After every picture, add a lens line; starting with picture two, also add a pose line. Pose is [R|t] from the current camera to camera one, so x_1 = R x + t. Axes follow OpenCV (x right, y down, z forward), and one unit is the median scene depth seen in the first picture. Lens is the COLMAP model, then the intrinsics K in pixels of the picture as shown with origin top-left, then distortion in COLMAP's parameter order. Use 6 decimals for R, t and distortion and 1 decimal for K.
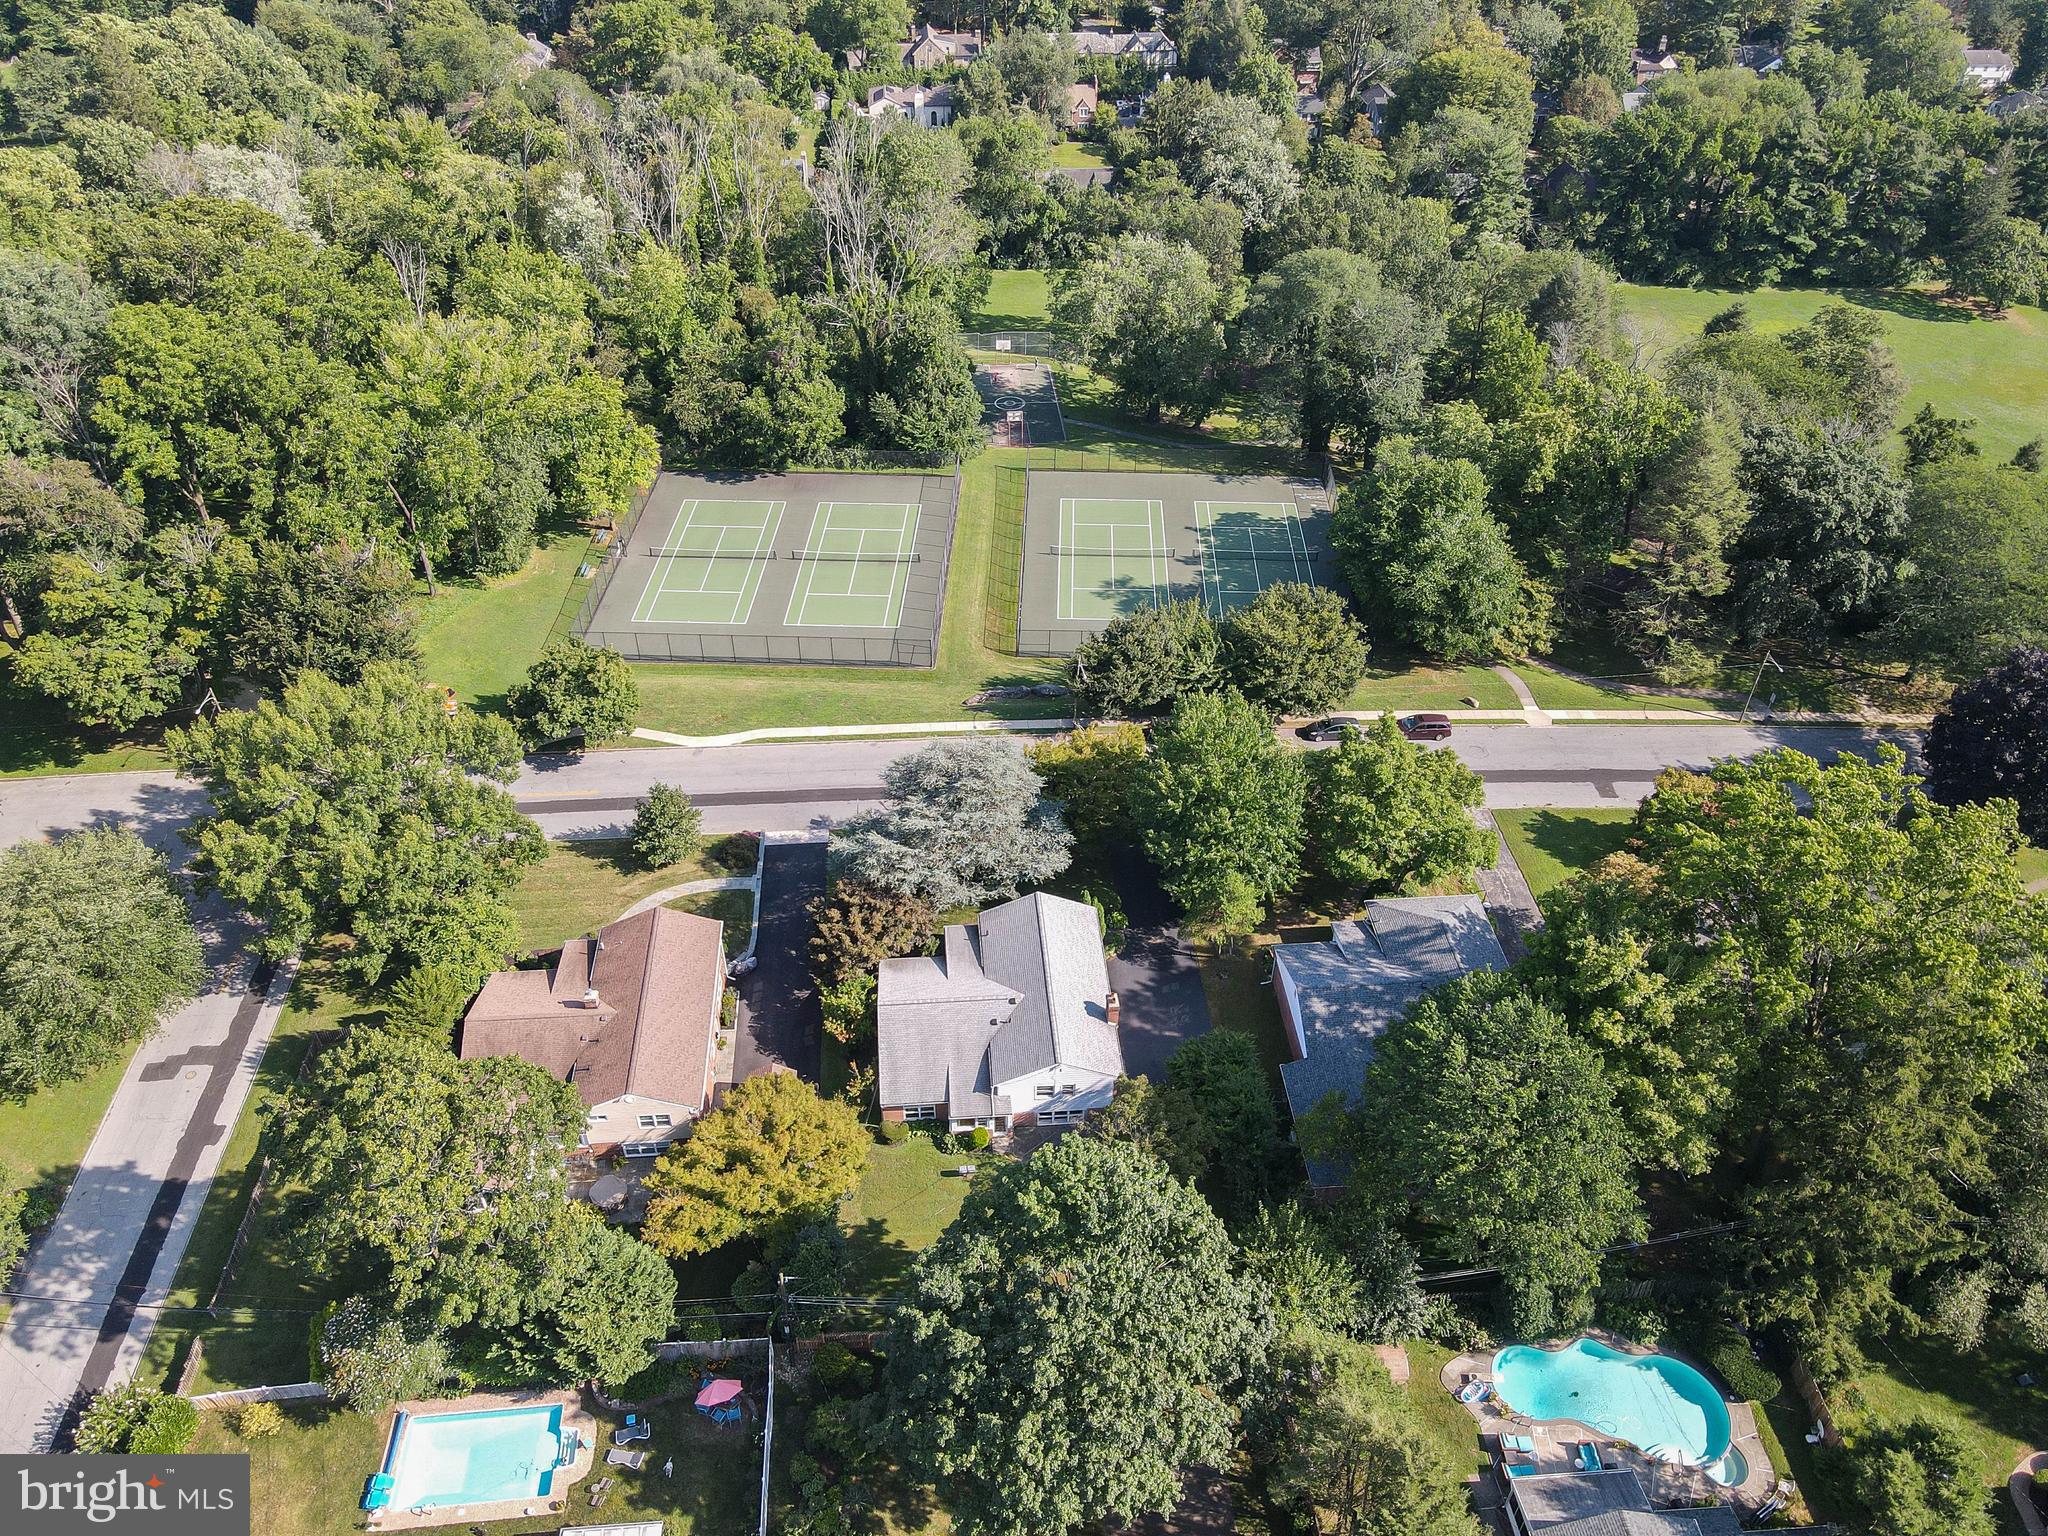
lens RADIAL K [[1505.7, 0, 1024.0], [0, 1505.7, 768.0], [0, 0, 1]] dist [-0.002517, 0.032361]
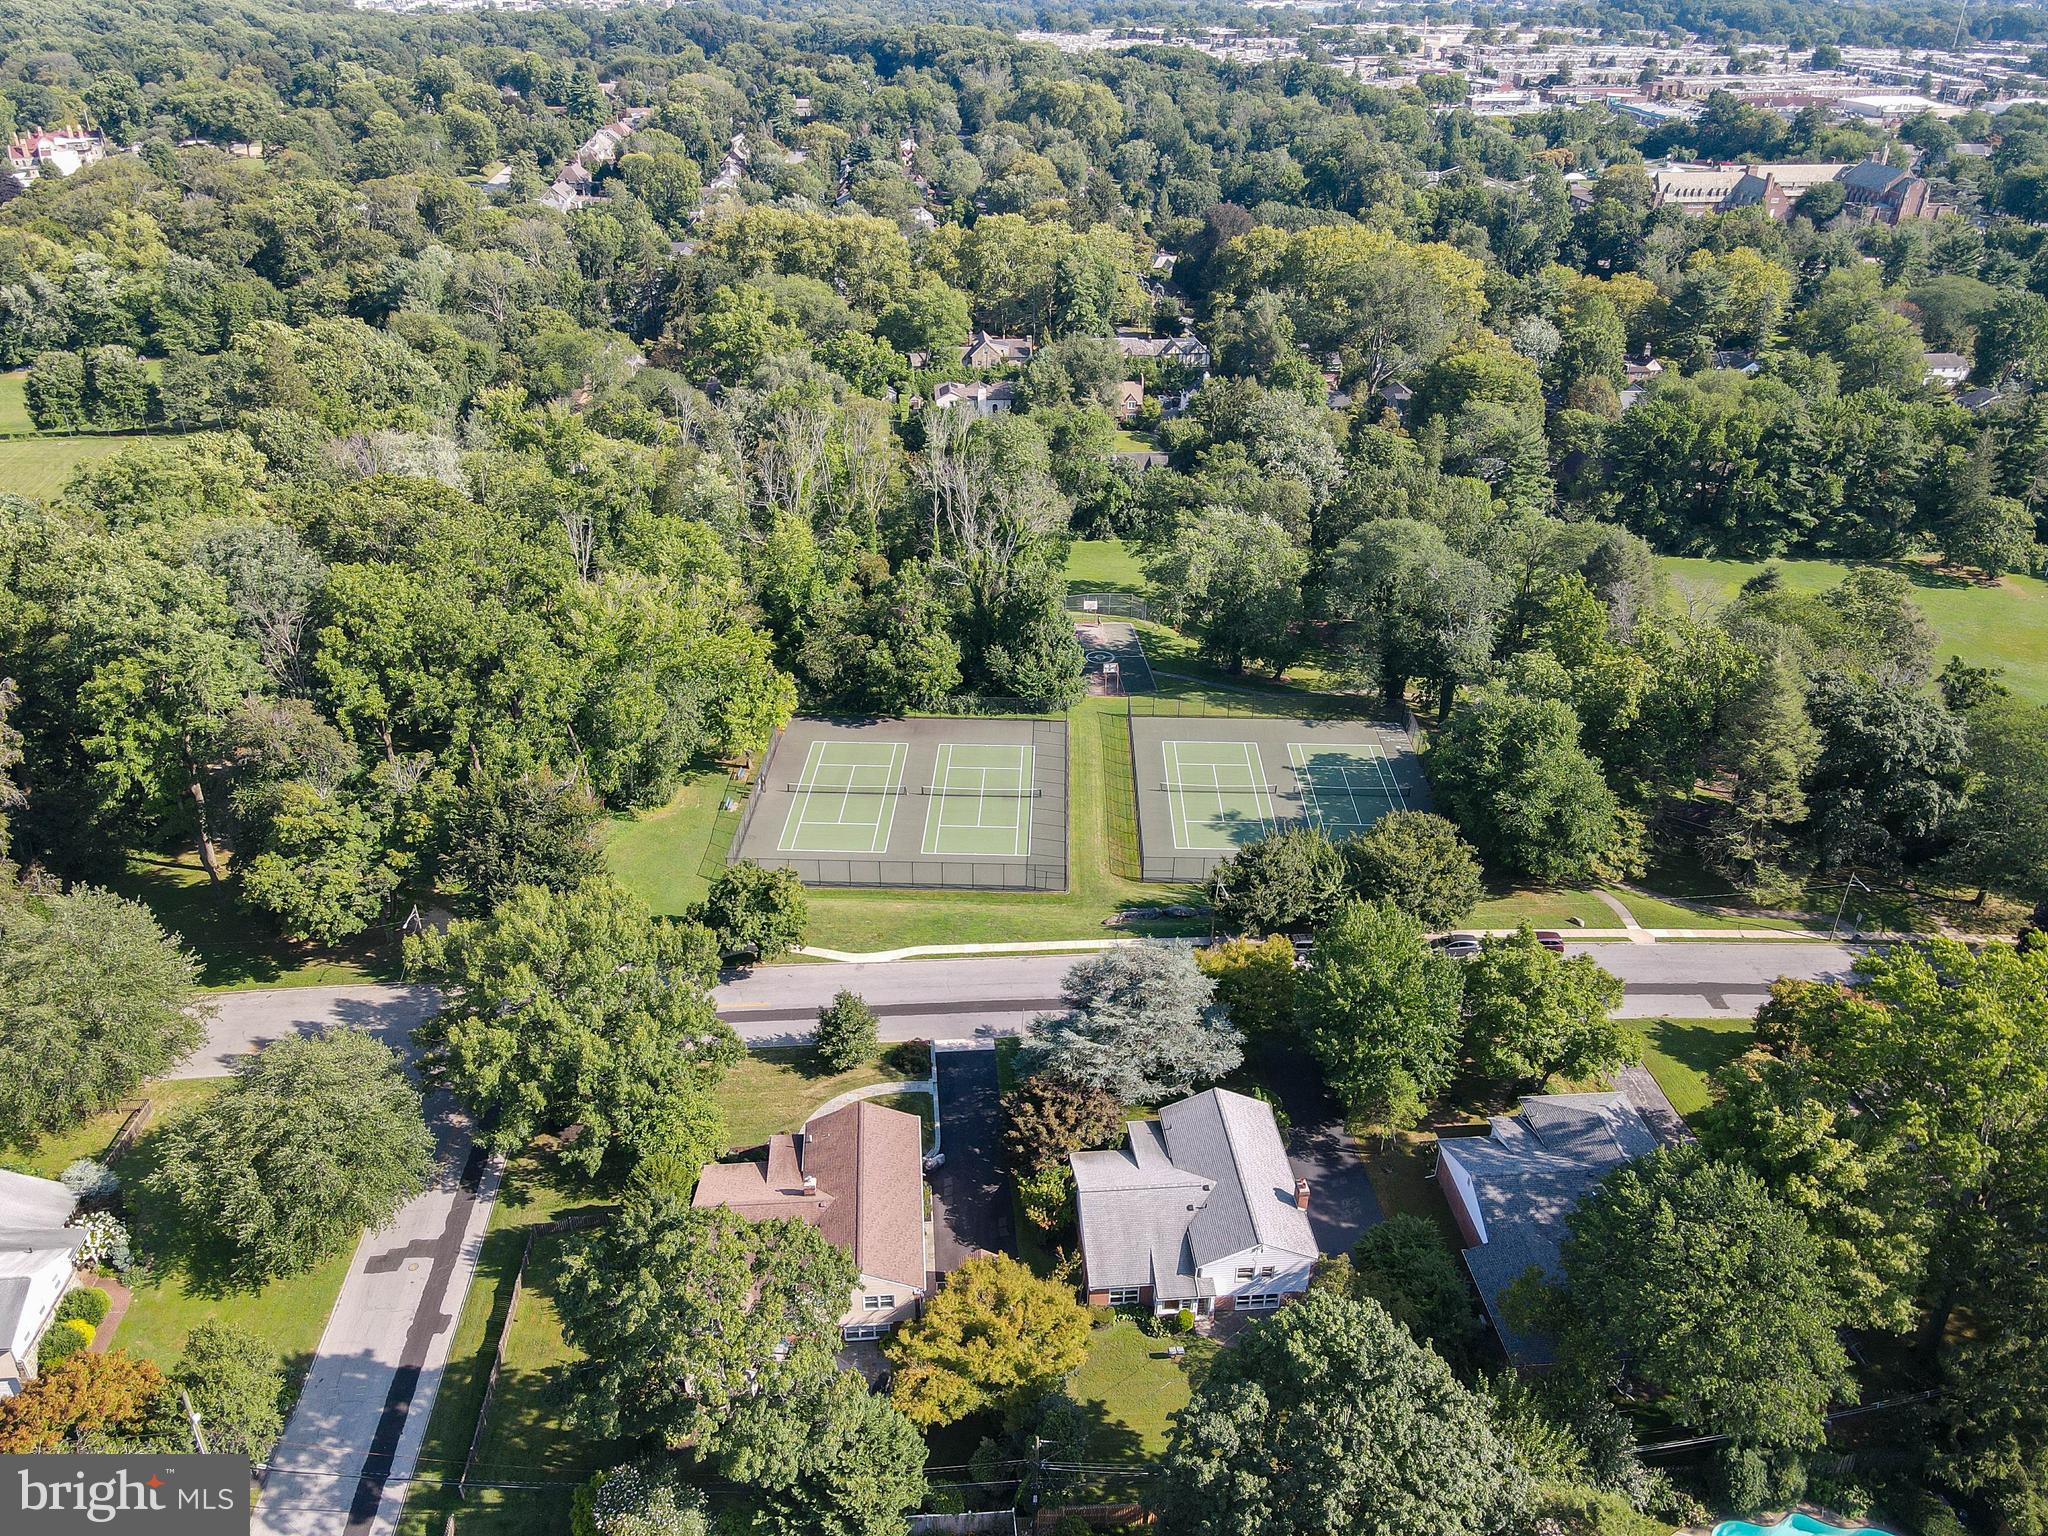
lens RADIAL K [[1505.7, 0, 1024.0], [0, 1505.7, 768.0], [0, 0, 1]] dist [-0.002517, 0.032361]
pose [[0.999962, -0.000590, 0.008647, -0.109226], [0.002102, 0.984404, -0.175912, 0.037824], [-0.008408, 0.175923, 0.984368, -0.069110]]
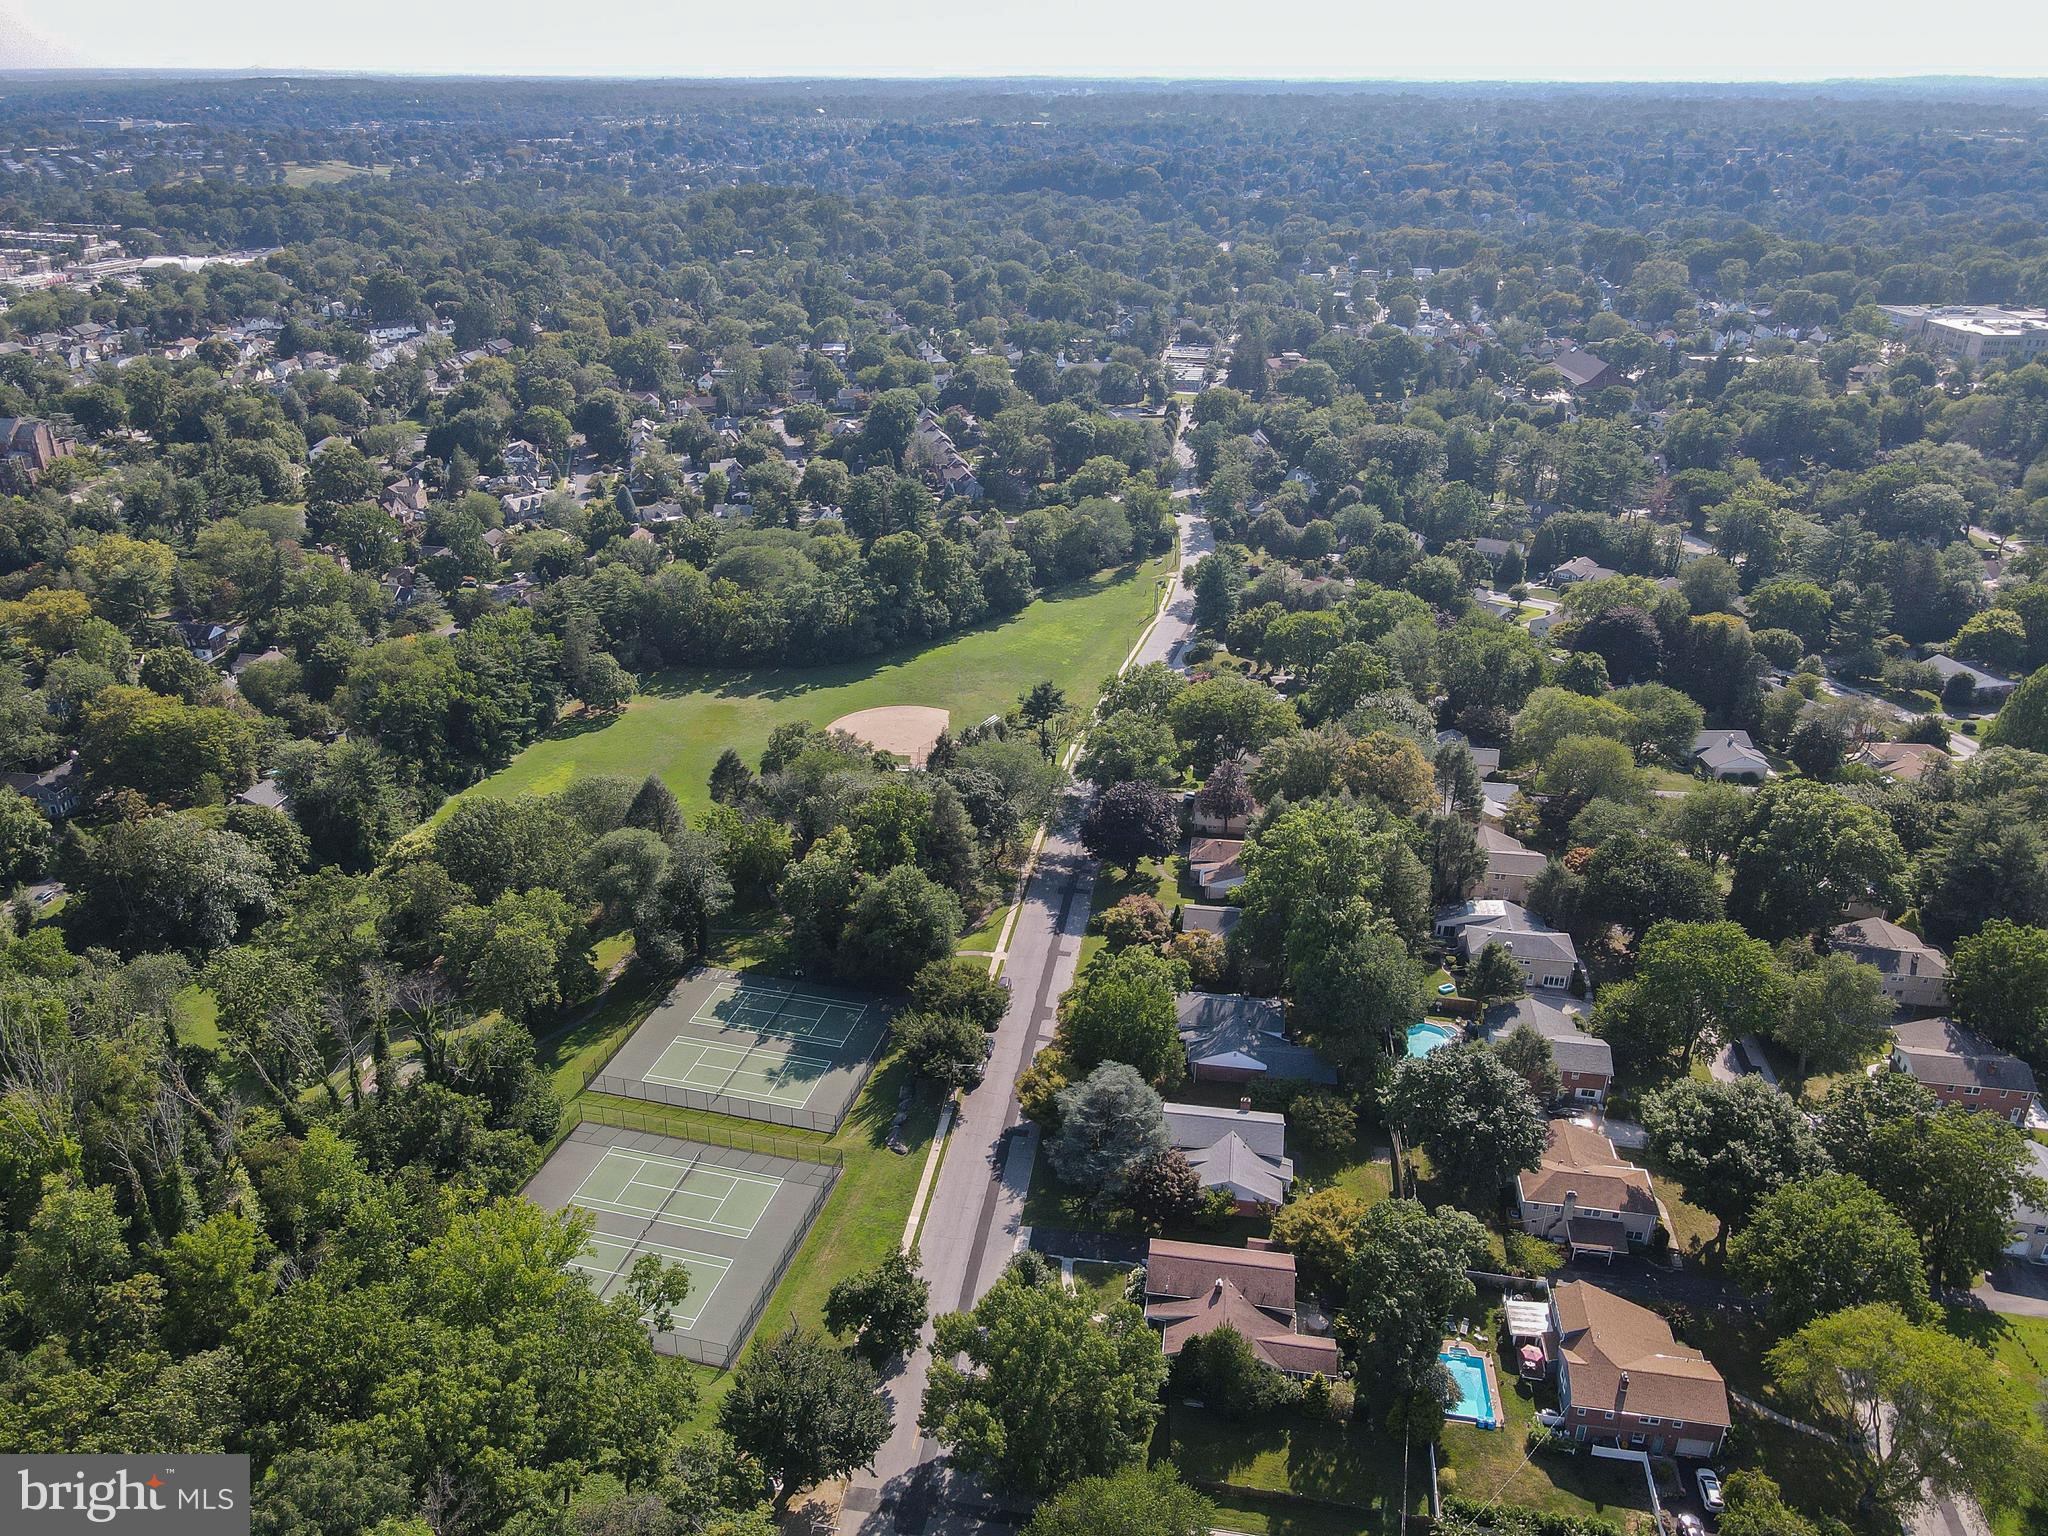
lens RADIAL K [[1505.7, 0, 1024.0], [0, 1505.7, 768.0], [0, 0, 1]] dist [-0.002517, 0.032361]
pose [[0.222618, -0.411792, 0.883668, -1.185746], [0.611754, 0.764753, 0.202261, -0.570926], [-0.759077, 0.495560, 0.422163, 0.126042]]
